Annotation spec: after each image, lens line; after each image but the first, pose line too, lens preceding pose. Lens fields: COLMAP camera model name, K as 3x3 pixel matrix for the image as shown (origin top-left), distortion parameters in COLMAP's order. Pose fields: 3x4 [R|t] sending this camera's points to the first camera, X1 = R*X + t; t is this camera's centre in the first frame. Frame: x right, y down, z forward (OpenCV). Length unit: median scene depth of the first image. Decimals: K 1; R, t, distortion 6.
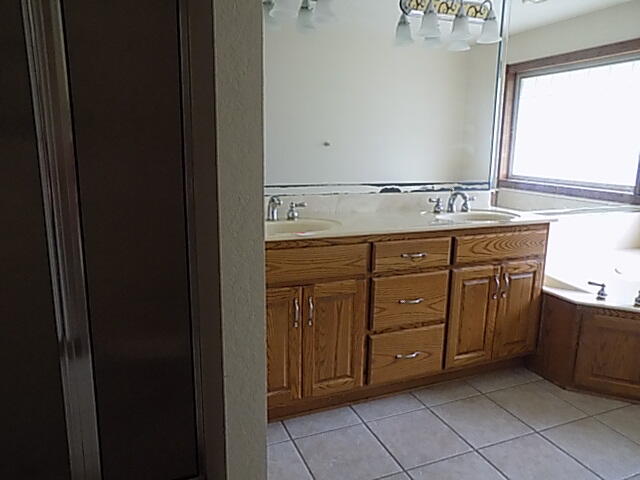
lens RADIAL K [[472.6, 0, 320.8], [0, 472.6, 234.6], [0, 0, 1]] dist [-0.016040, 0.022295]
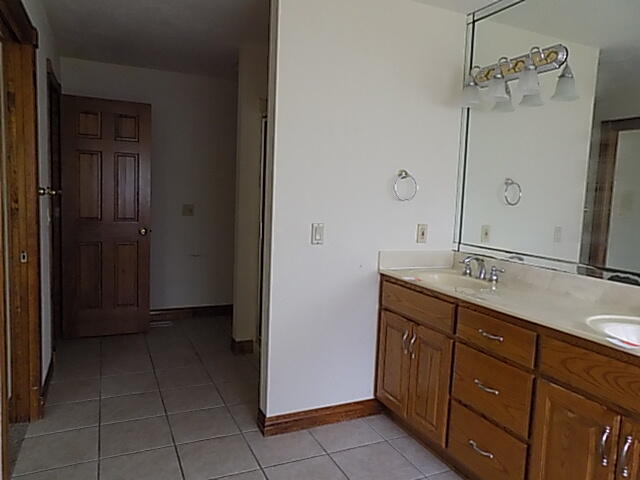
lens RADIAL K [[472.6, 0, 320.2], [0, 472.6, 242.8], [0, 0, 1]] dist [-0.016040, 0.022295]
pose [[0.026323, 0.086928, -0.995867, 1.039680], [-0.231134, 0.969747, 0.078539, -0.119017], [0.972566, 0.228111, 0.045618, 0.598407]]
